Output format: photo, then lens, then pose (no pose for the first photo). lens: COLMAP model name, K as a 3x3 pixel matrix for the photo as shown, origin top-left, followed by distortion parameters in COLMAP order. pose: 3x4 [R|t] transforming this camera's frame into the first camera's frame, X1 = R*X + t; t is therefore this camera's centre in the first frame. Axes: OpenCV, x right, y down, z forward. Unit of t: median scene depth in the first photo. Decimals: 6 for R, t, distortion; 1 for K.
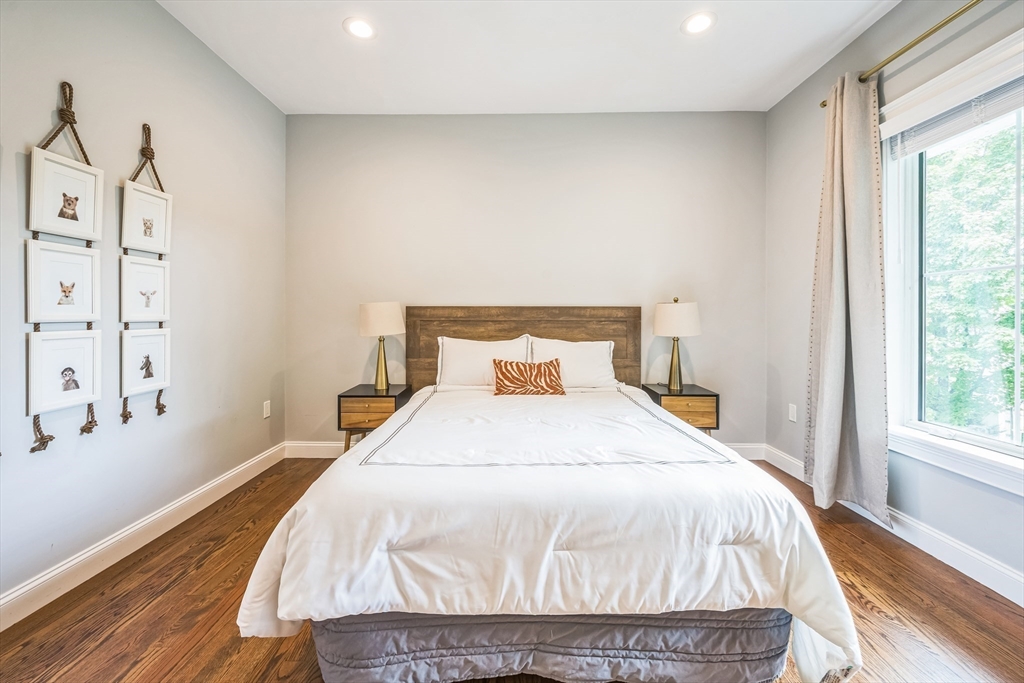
lens RADIAL K [[415.2, 0, 508.5], [0, 415.2, 330.2], [0, 0, 1]] dist [-0.000598, -0.000012]
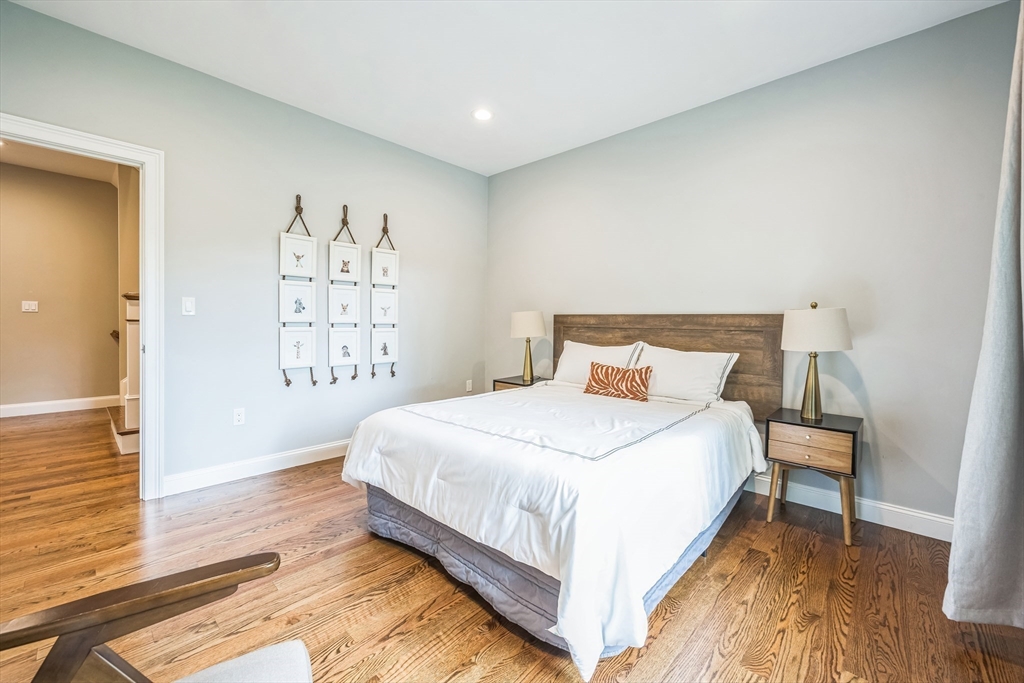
lens RADIAL K [[413.9, 0, 510.0], [0, 413.9, 347.3], [0, 0, 1]] dist [-0.000534, -0.000029]
pose [[0.734520, 0.049483, -0.676780, 0.724154], [-0.034423, 0.998771, 0.035665, -0.002049], [0.677713, -0.002900, 0.735321, 0.042993]]
